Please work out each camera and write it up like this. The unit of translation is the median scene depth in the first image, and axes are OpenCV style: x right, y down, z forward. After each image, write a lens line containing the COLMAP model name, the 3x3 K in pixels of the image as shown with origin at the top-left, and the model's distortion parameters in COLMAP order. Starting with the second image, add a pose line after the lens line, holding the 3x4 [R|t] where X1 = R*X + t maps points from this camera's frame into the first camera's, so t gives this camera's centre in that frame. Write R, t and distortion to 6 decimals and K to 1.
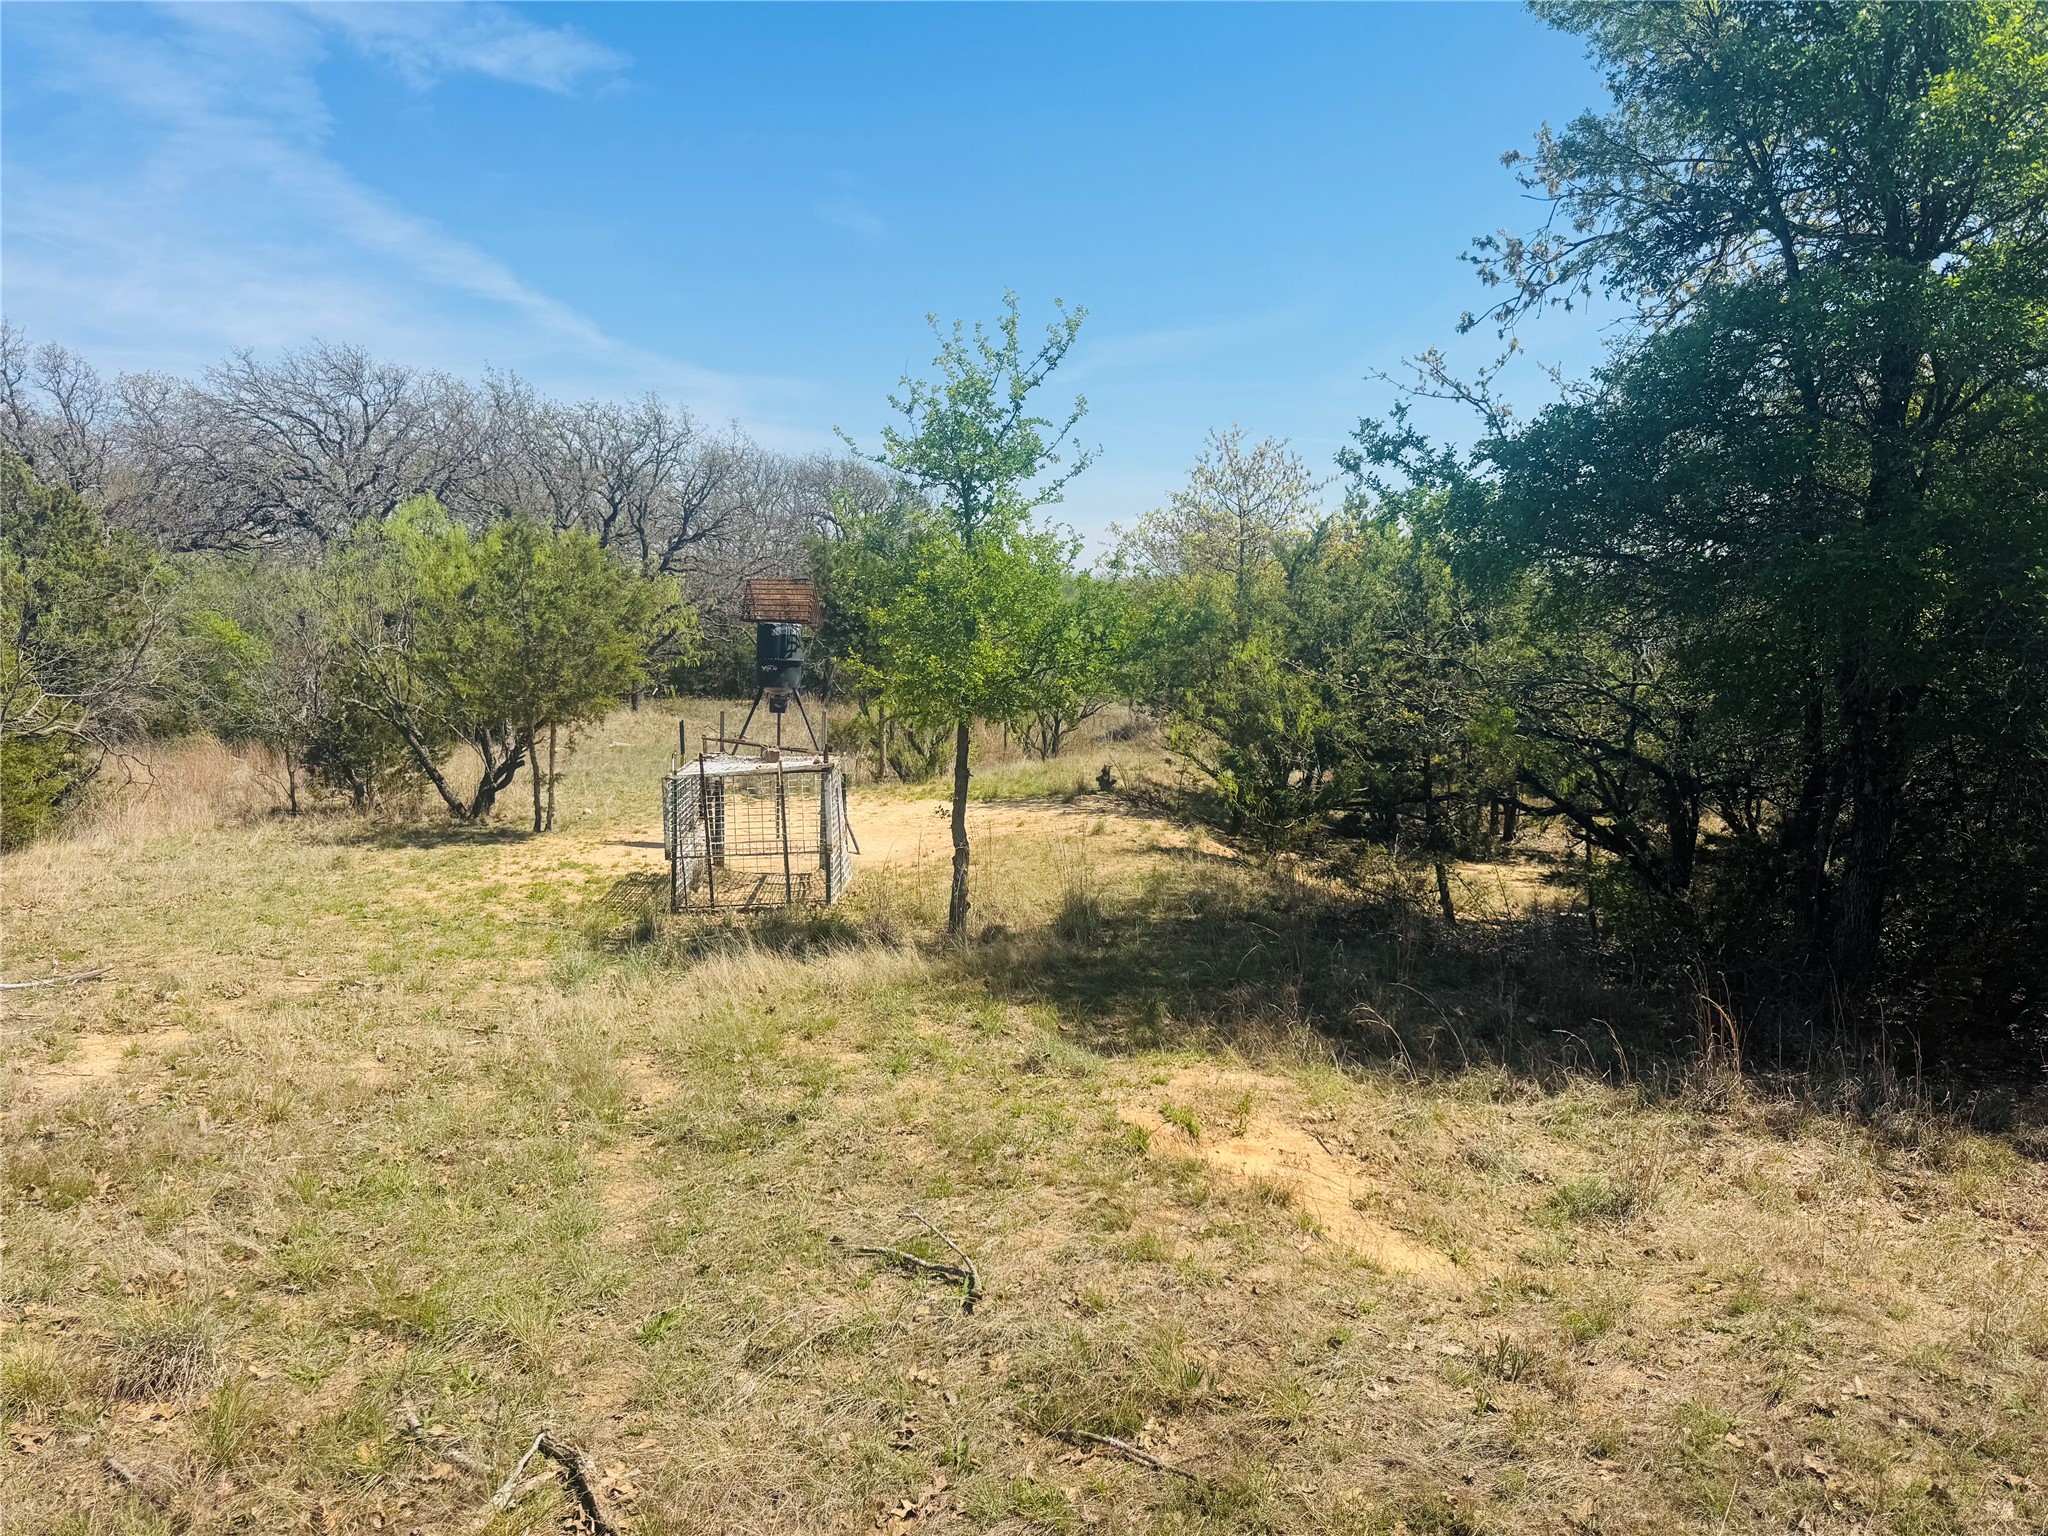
lens RADIAL K [[1478.6, 0, 1023.9], [0, 1478.6, 767.4], [0, 0, 1]] dist [0.006083, 0.000264]
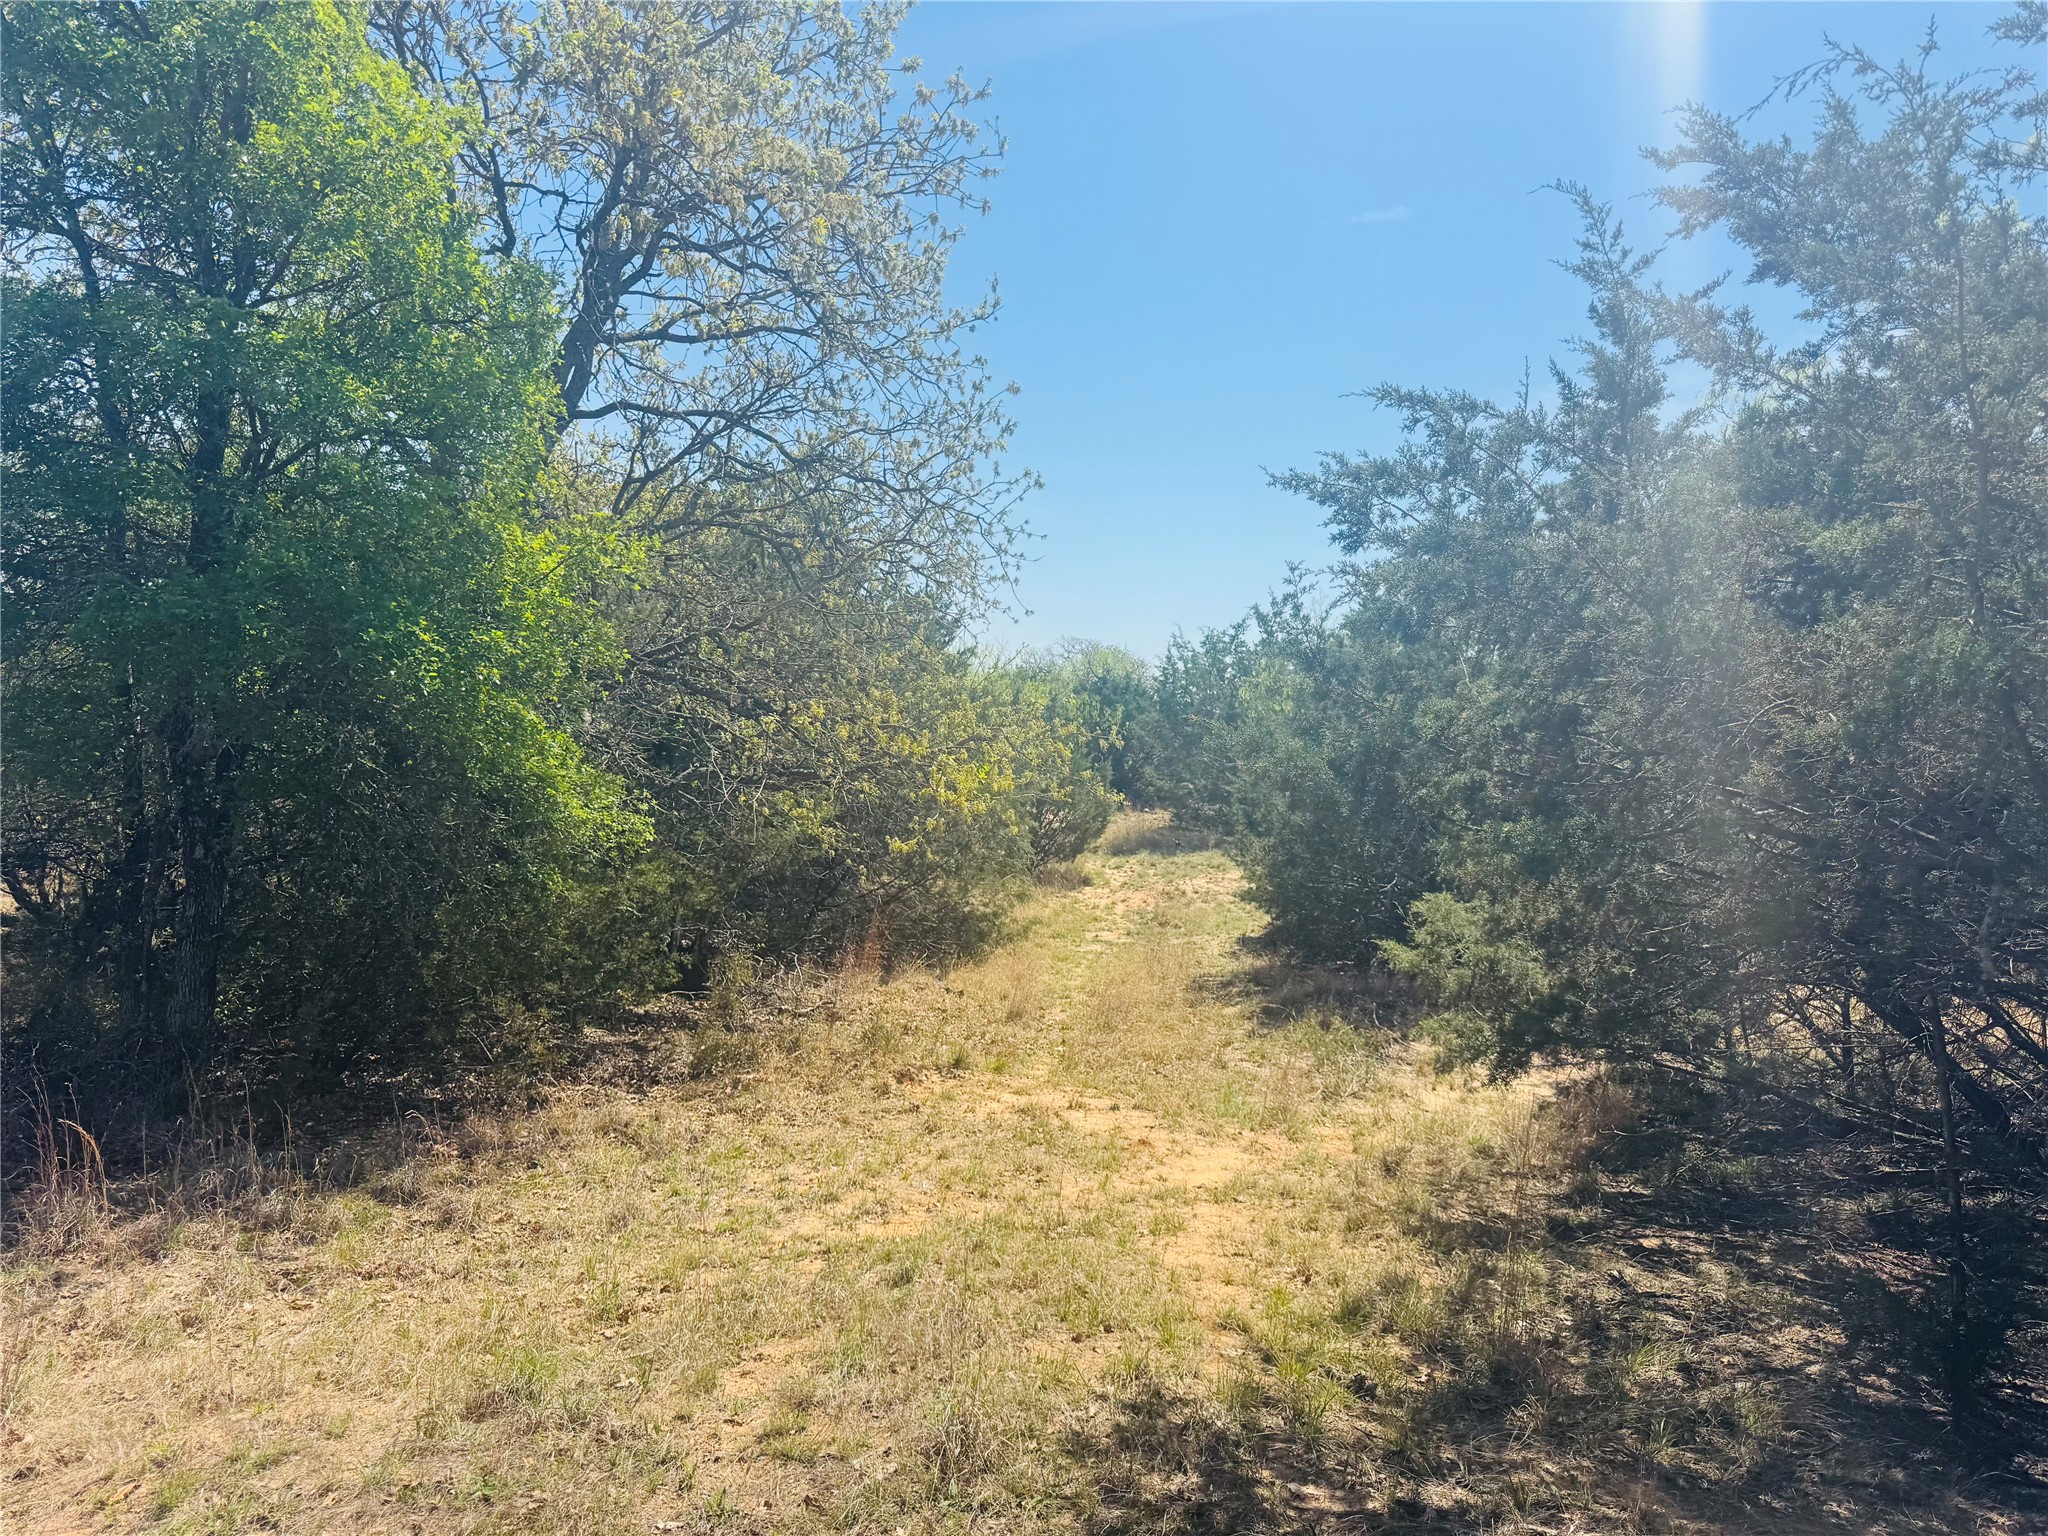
lens RADIAL K [[1478.6, 0, 1022.0], [0, 1478.6, 763.1], [0, 0, 1]] dist [0.006083, 0.000264]
pose [[0.490669, -0.009884, 0.871290, 0.004907], [0.047651, 0.998744, -0.015504, -0.003892], [-0.870042, 0.049125, 0.490523, 0.104074]]
